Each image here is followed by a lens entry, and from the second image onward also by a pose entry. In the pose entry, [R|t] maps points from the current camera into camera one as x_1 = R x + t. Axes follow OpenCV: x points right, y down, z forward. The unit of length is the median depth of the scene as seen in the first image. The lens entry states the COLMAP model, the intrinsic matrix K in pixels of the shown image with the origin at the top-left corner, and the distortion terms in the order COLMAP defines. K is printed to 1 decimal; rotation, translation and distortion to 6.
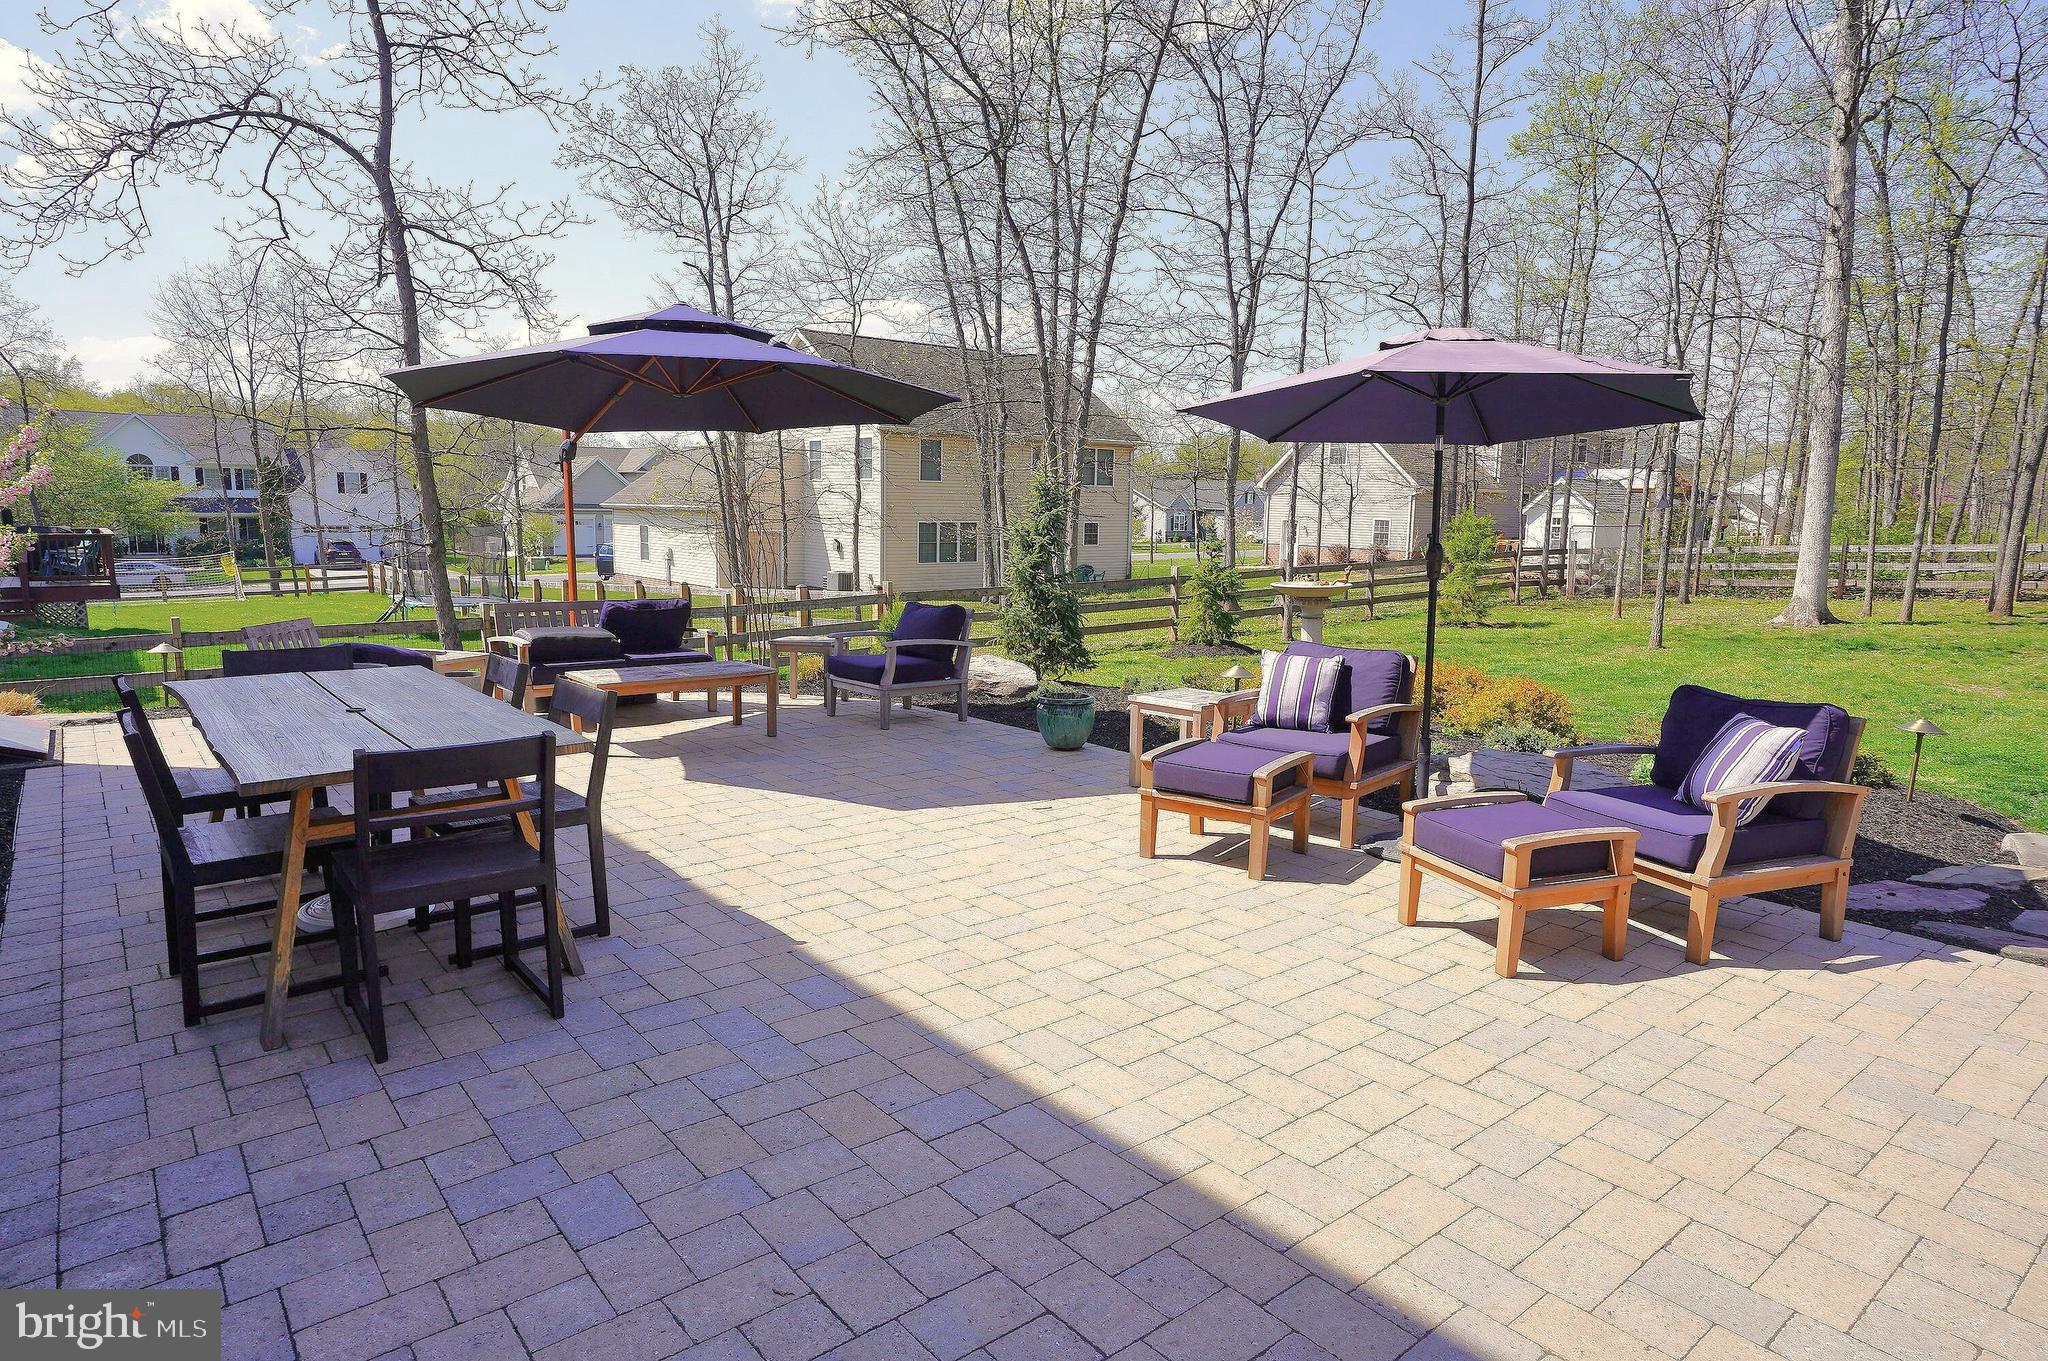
lens RADIAL K [[1187.4, 0, 1020.7], [0, 1187.4, 685.5], [0, 0, 1]] dist [-0.024306, 0.003277]
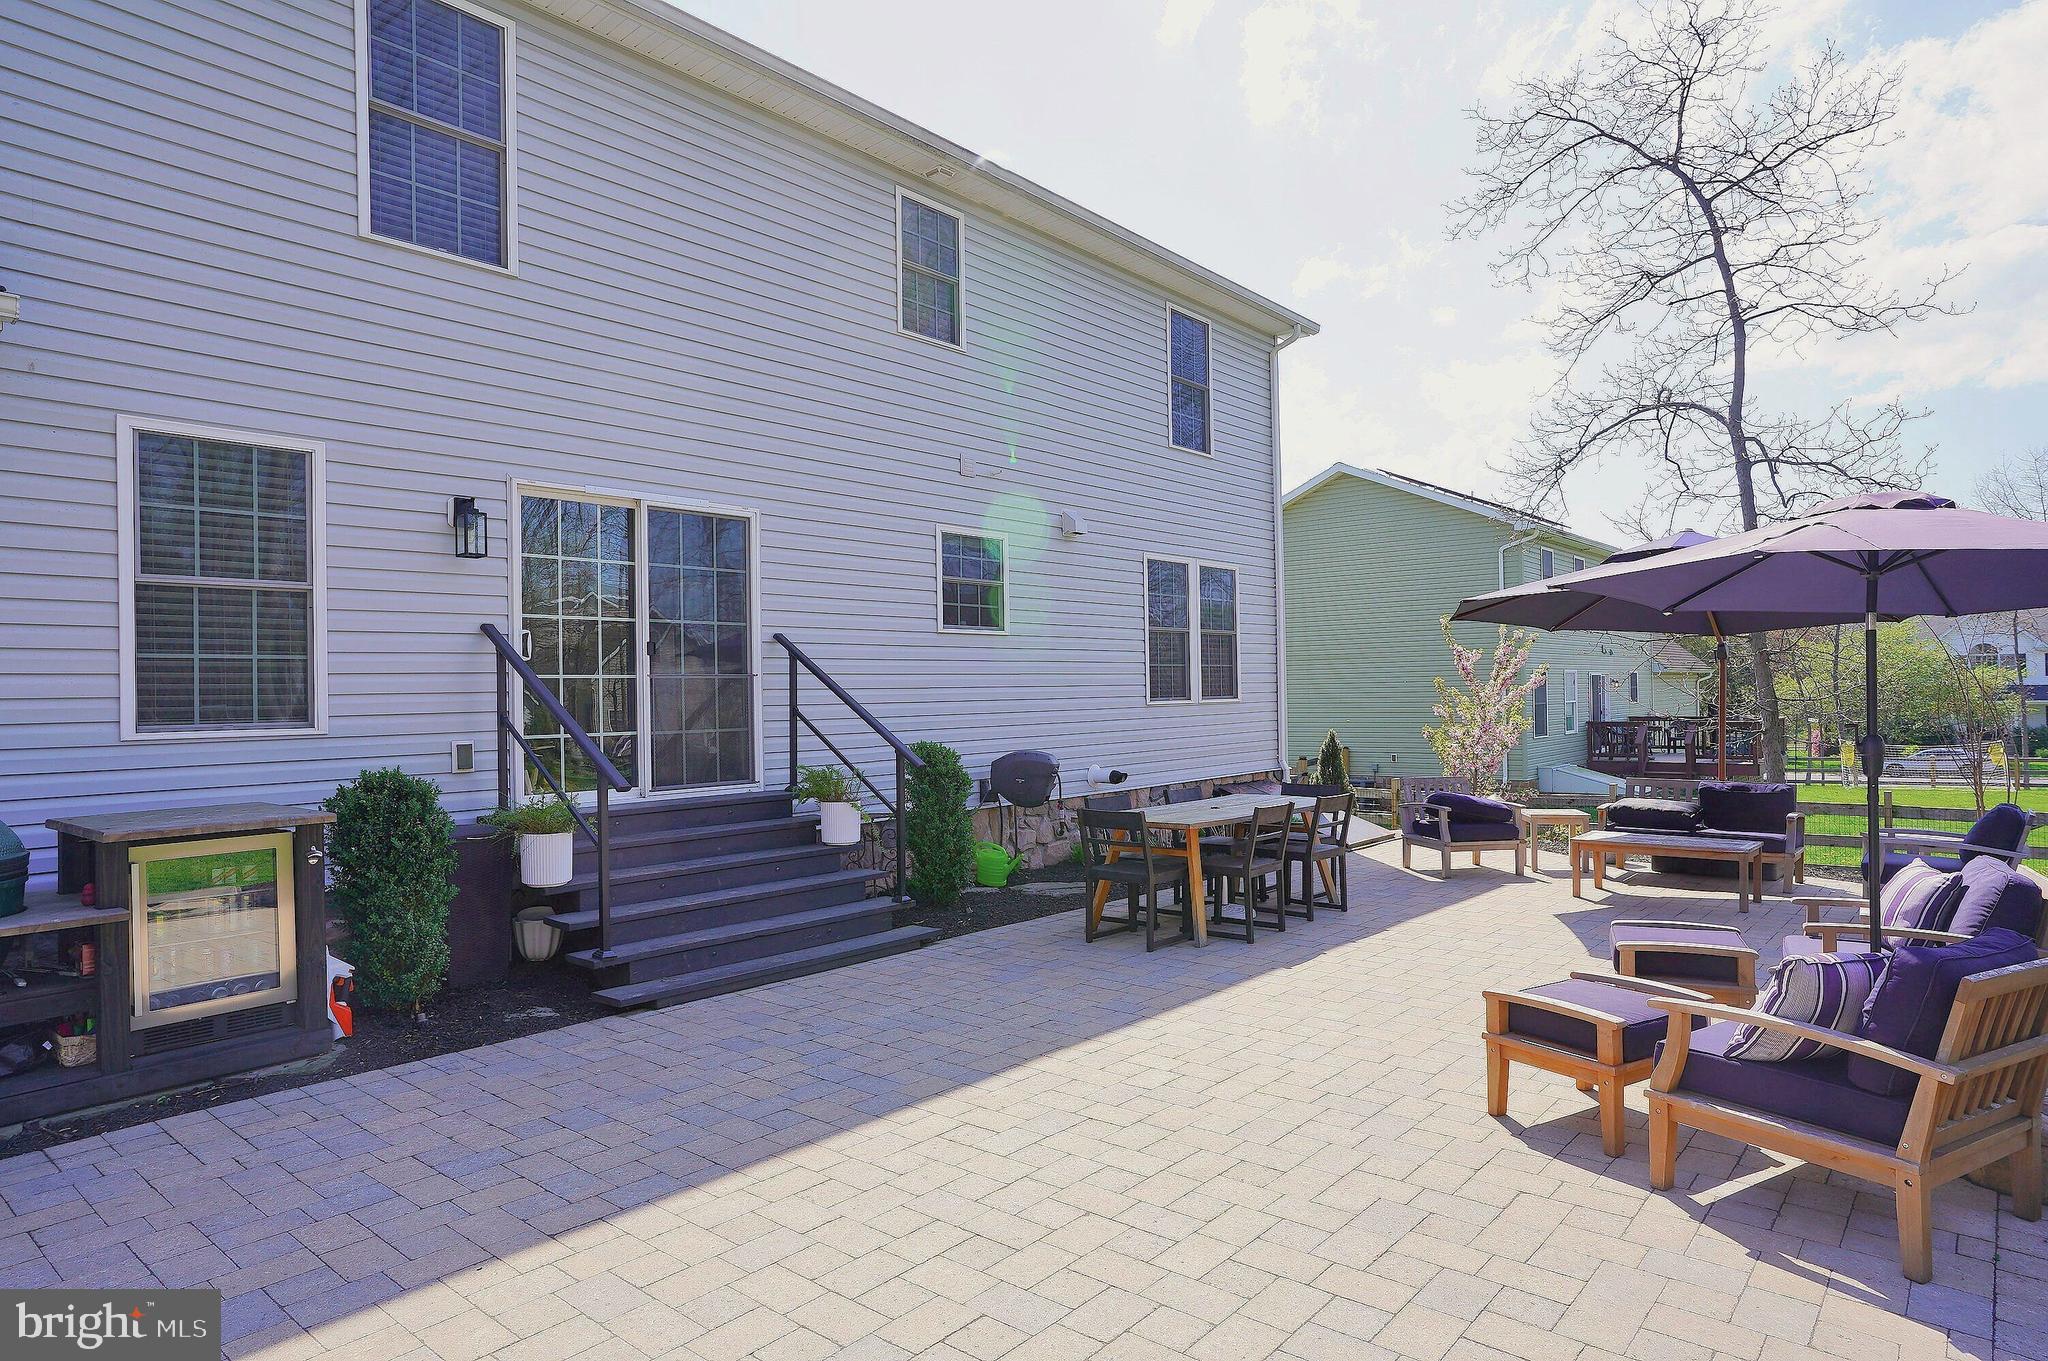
lens RADIAL K [[1187.4, 0, 1021.0], [0, 1187.4, 688.5], [0, 0, 1]] dist [-0.024306, 0.003277]
pose [[0.185688, -0.019716, -0.982411, 1.276024], [-0.133647, 0.990001, -0.045129, -0.038976], [0.973478, 0.139676, 0.181196, 0.269136]]
